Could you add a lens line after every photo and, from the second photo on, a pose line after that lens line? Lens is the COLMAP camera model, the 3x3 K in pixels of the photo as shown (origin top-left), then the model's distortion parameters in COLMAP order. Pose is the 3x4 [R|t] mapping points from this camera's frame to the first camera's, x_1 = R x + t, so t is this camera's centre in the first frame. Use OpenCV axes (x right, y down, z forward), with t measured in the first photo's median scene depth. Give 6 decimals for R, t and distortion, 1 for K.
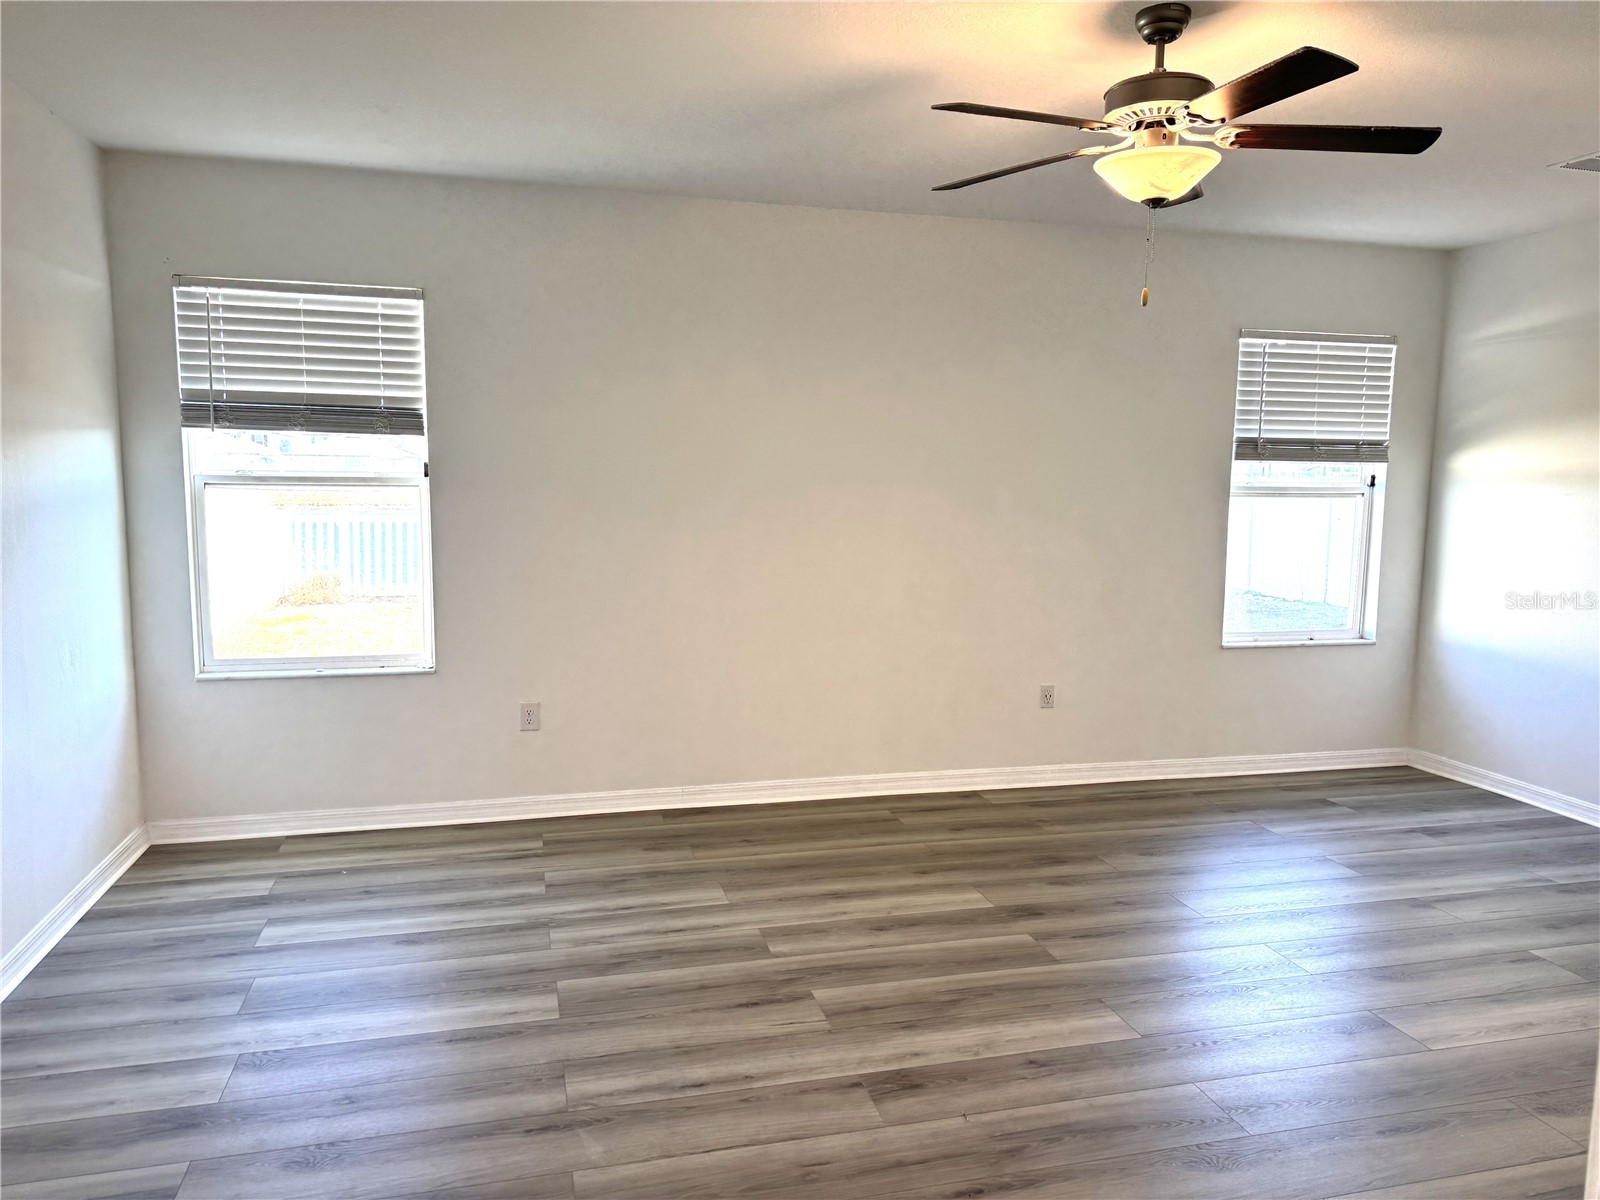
lens RADIAL K [[1135.3, 0, 801.4], [0, 1135.3, 616.2], [0, 0, 1]] dist [0.123799, -0.188490]
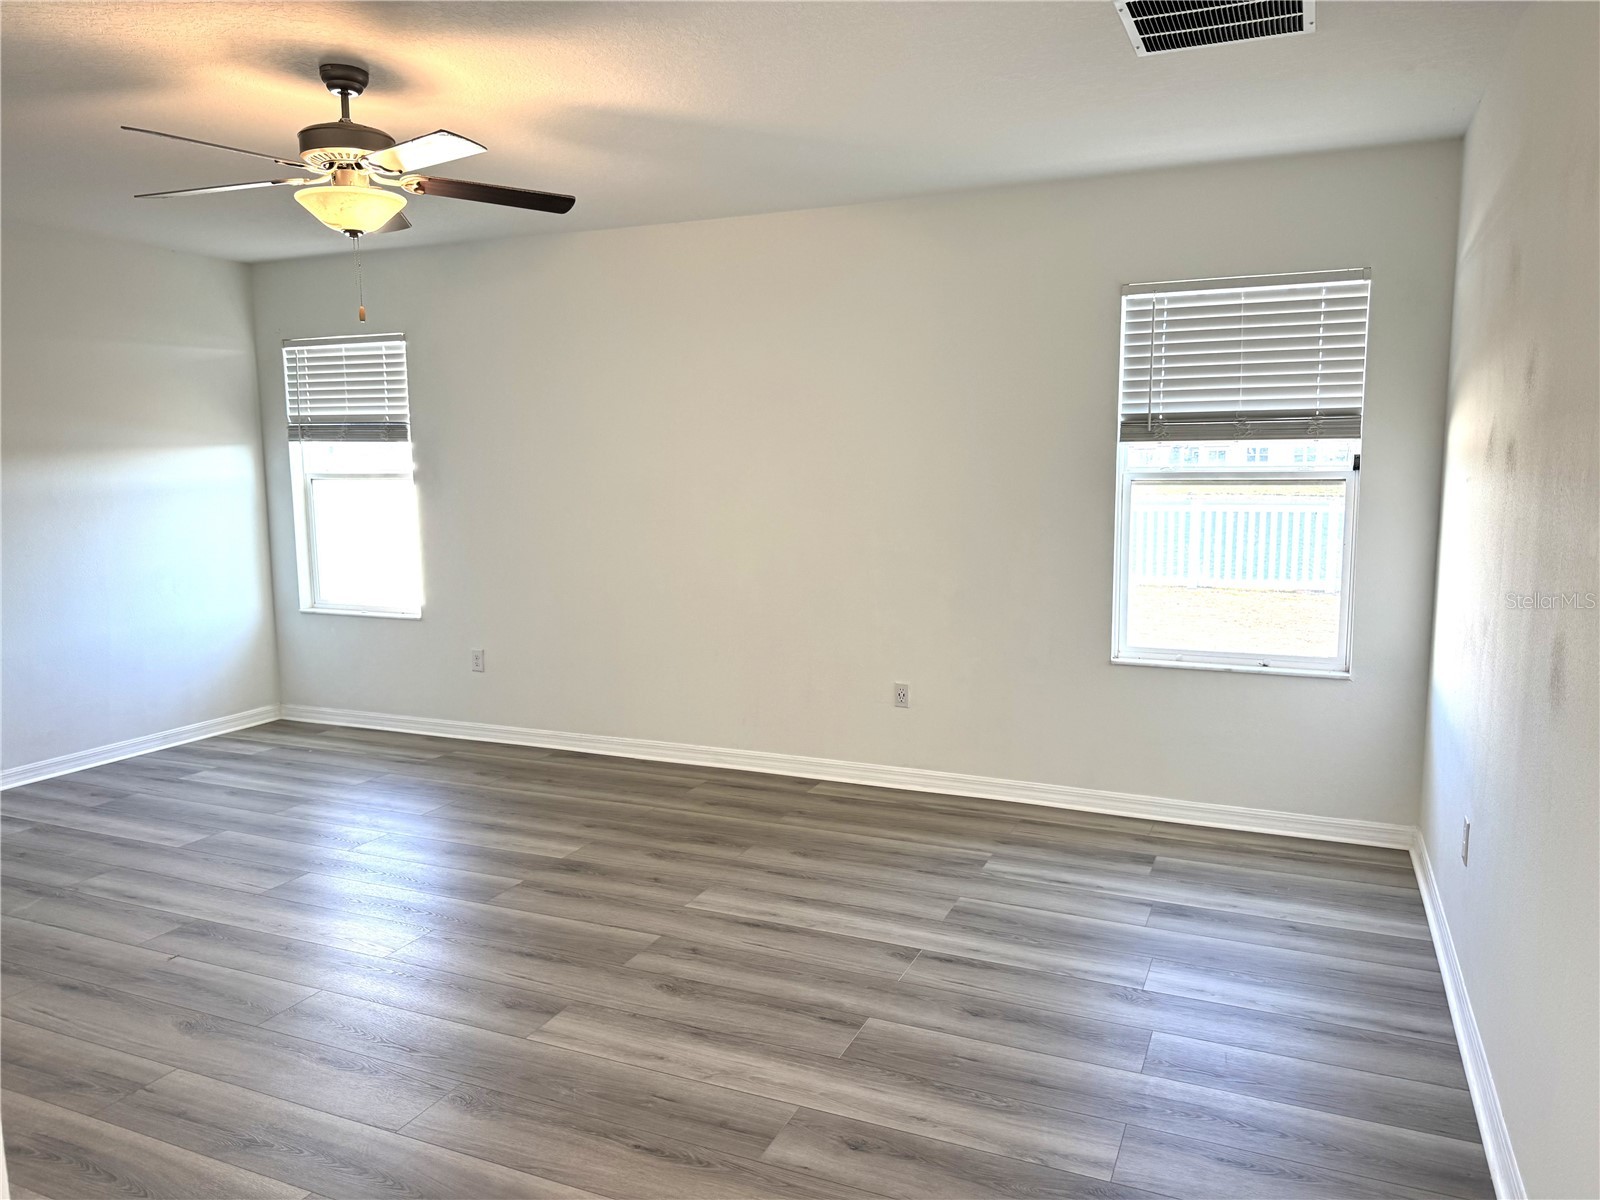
lens RADIAL K [[1135.3, 0, 801.4], [0, 1135.3, 616.2], [0, 0, 1]] dist [0.123799, -0.188490]
pose [[0.778209, 0.065454, -0.624585, 0.849876], [-0.063162, 0.997668, 0.025854, -0.017444], [0.624821, 0.019330, 0.780529, 0.234627]]
